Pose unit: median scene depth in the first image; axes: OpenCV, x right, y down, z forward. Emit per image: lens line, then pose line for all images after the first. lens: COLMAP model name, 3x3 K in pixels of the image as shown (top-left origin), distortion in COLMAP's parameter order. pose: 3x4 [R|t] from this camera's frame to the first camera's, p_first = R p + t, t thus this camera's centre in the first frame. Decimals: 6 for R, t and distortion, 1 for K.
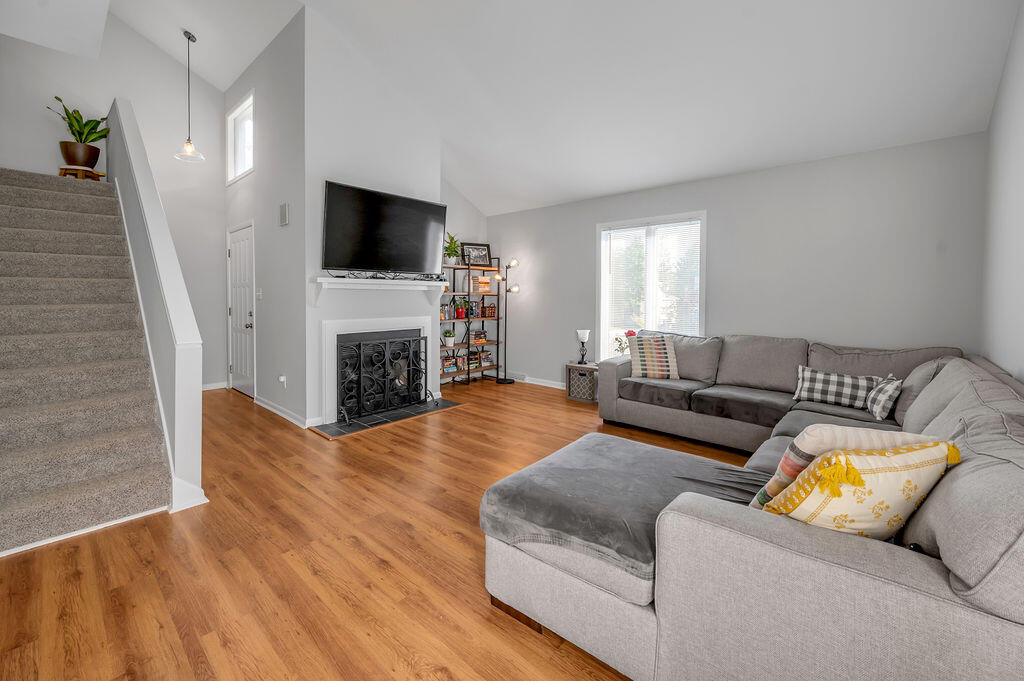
lens RADIAL K [[425.3, 0, 509.5], [0, 425.3, 305.1], [0, 0, 1]] dist [-0.001008, -0.000097]
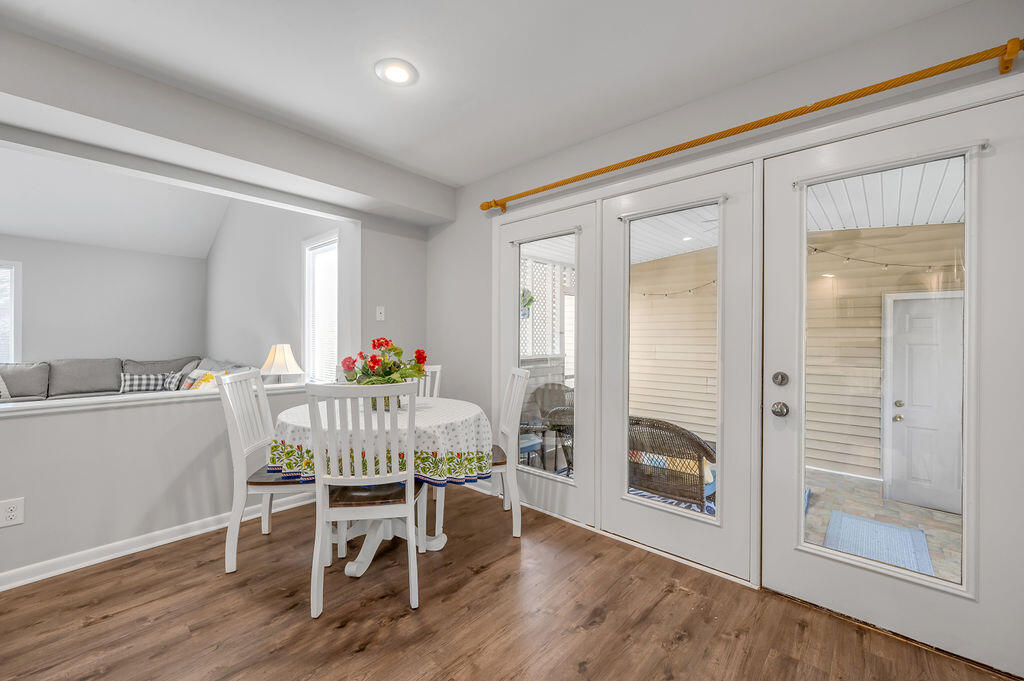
lens RADIAL K [[408.0, 0, 511.6], [0, 408.0, 340.4], [0, 0, 1]] dist [-0.000906, 0.000010]
pose [[0.005670, -0.006677, 0.999962, -0.630645], [0.015840, 0.999853, 0.006586, 0.017535], [-0.999858, 0.015802, 0.005775, -0.383038]]
